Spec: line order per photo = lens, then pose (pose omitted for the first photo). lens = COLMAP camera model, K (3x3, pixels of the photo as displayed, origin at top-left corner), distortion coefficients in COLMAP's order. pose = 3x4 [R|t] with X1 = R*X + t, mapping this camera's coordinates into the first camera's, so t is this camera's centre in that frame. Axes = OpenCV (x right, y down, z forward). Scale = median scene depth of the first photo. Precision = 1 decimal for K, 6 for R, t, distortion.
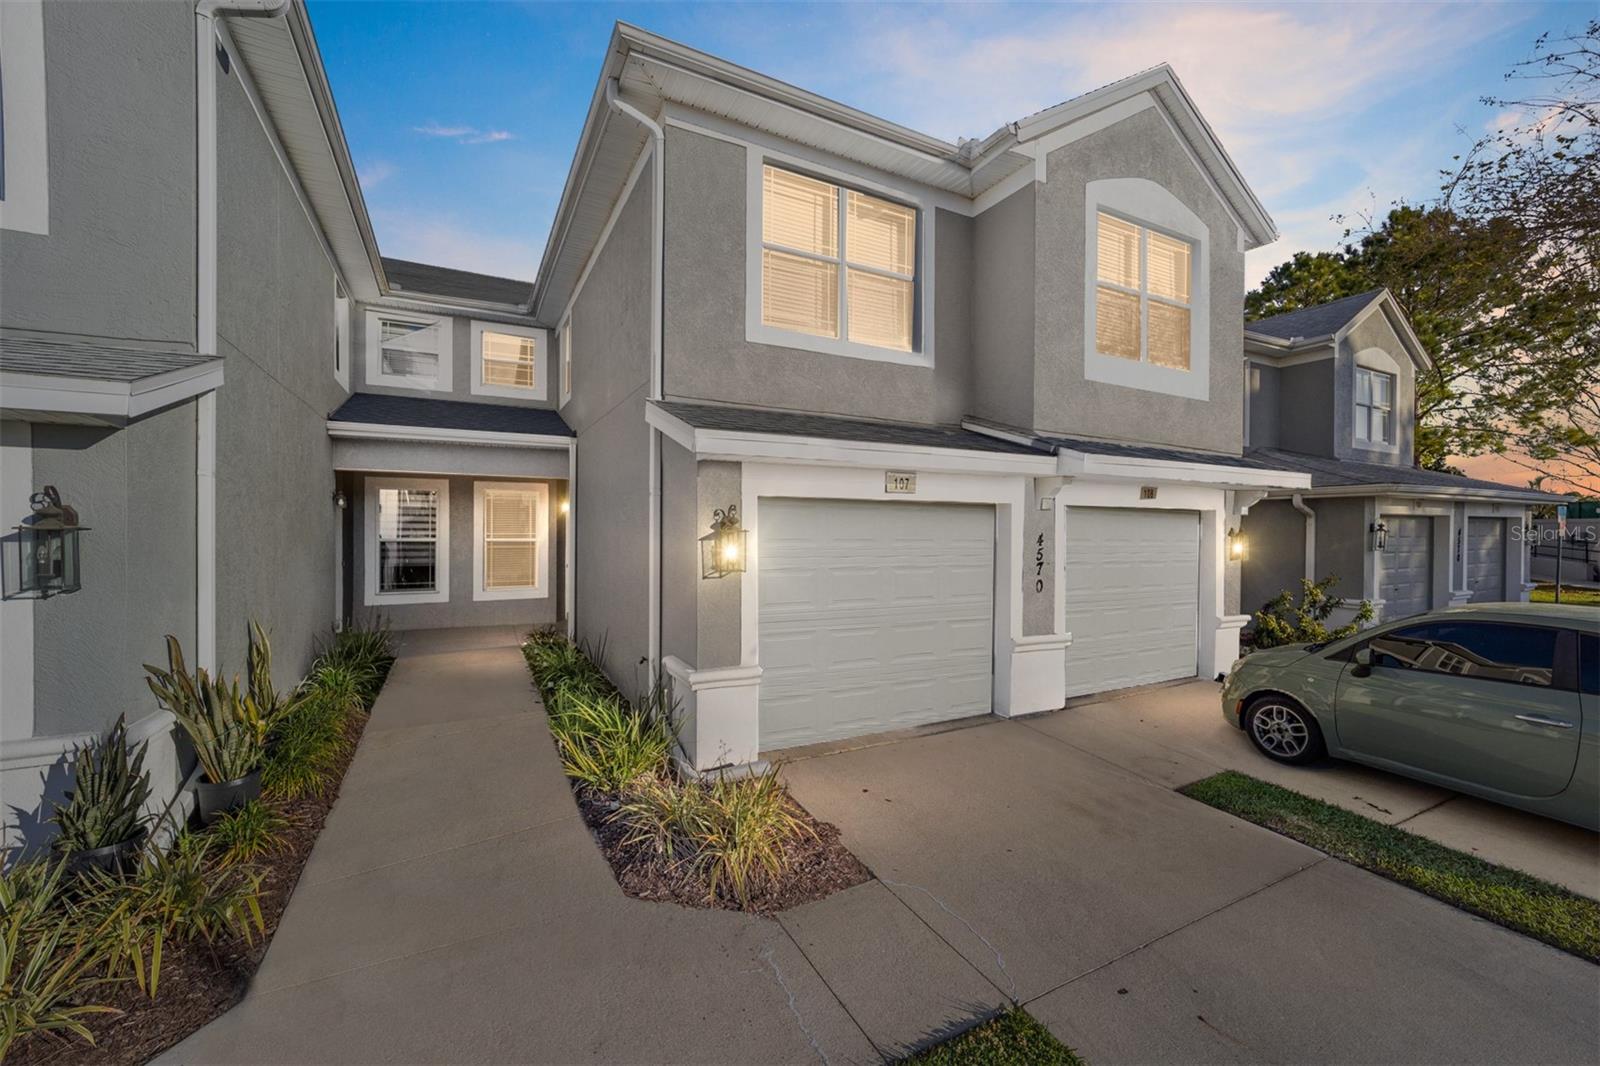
lens RADIAL K [[640.3, 0, 798.6], [0, 640.3, 520.7], [0, 0, 1]] dist [-0.001186, -0.000393]
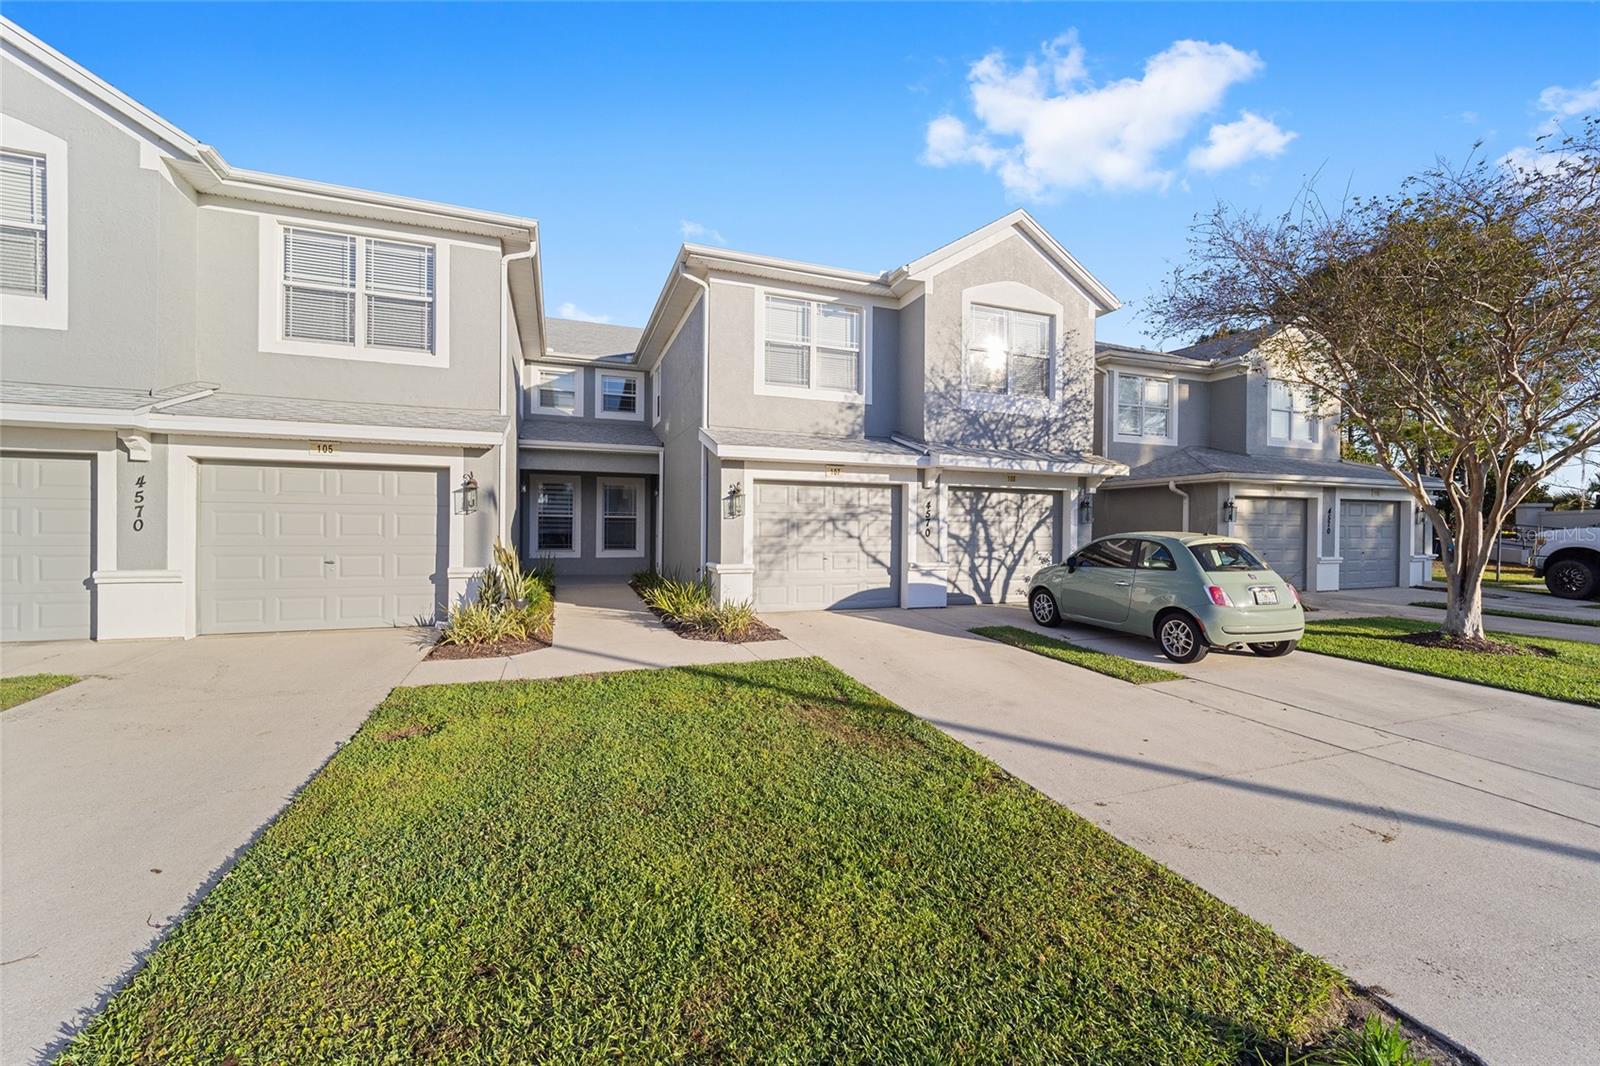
lens RADIAL K [[640.3, 0, 798.6], [0, 640.3, 520.7], [0, 0, 1]] dist [-0.001186, -0.000393]
pose [[0.992268, 0.000881, -0.124110, 0.162604], [-0.001083, 0.999998, -0.001562, 0.047695], [0.124109, 0.001684, 0.992267, -0.474040]]
